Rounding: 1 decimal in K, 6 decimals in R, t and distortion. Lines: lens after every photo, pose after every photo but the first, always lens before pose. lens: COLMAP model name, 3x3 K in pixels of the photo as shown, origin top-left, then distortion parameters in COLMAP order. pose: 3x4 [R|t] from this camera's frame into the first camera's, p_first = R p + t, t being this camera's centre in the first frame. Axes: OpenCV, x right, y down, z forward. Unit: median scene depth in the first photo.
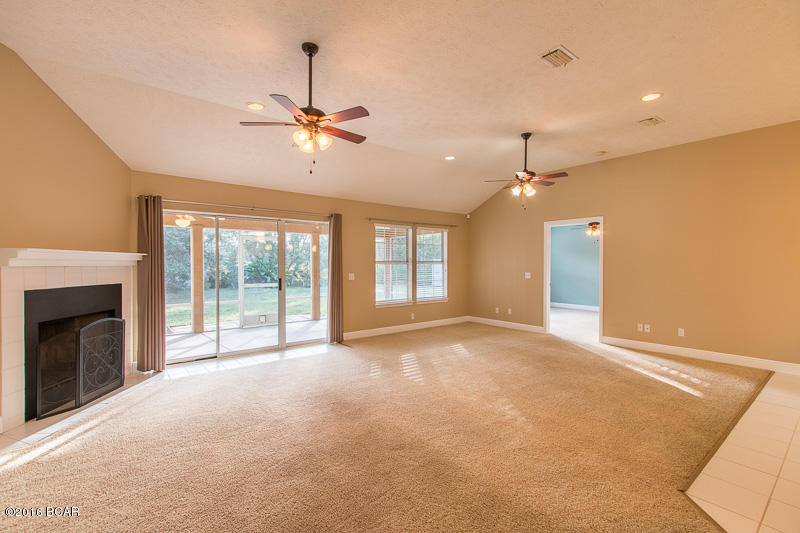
lens RADIAL K [[364.7, 0, 398.8], [0, 364.7, 265.7], [0, 0, 1]] dist [0.003639, 0.000161]
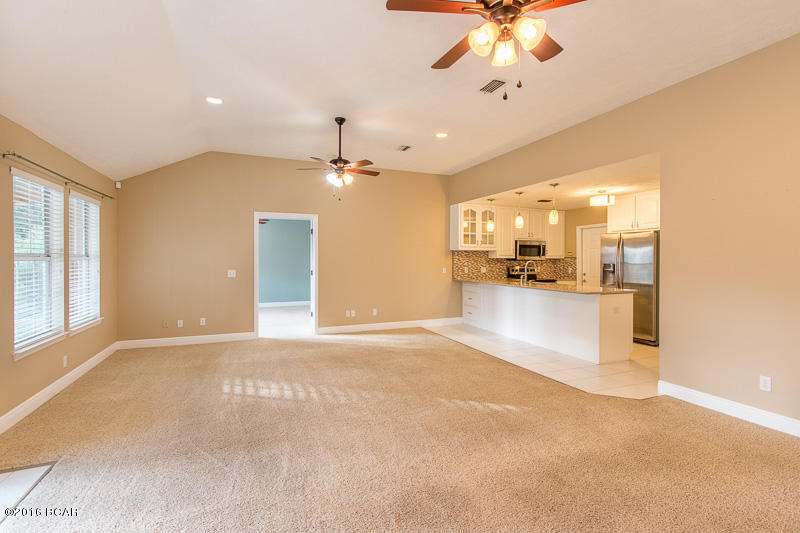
lens RADIAL K [[364.7, 0, 398.8], [0, 364.7, 265.7], [0, 0, 1]] dist [0.003639, 0.000161]
pose [[0.283543, -0.017902, 0.958793, -0.390433], [0.004017, 0.999839, 0.017481, -0.004914], [-0.958951, -0.001105, 0.283569, 0.479401]]
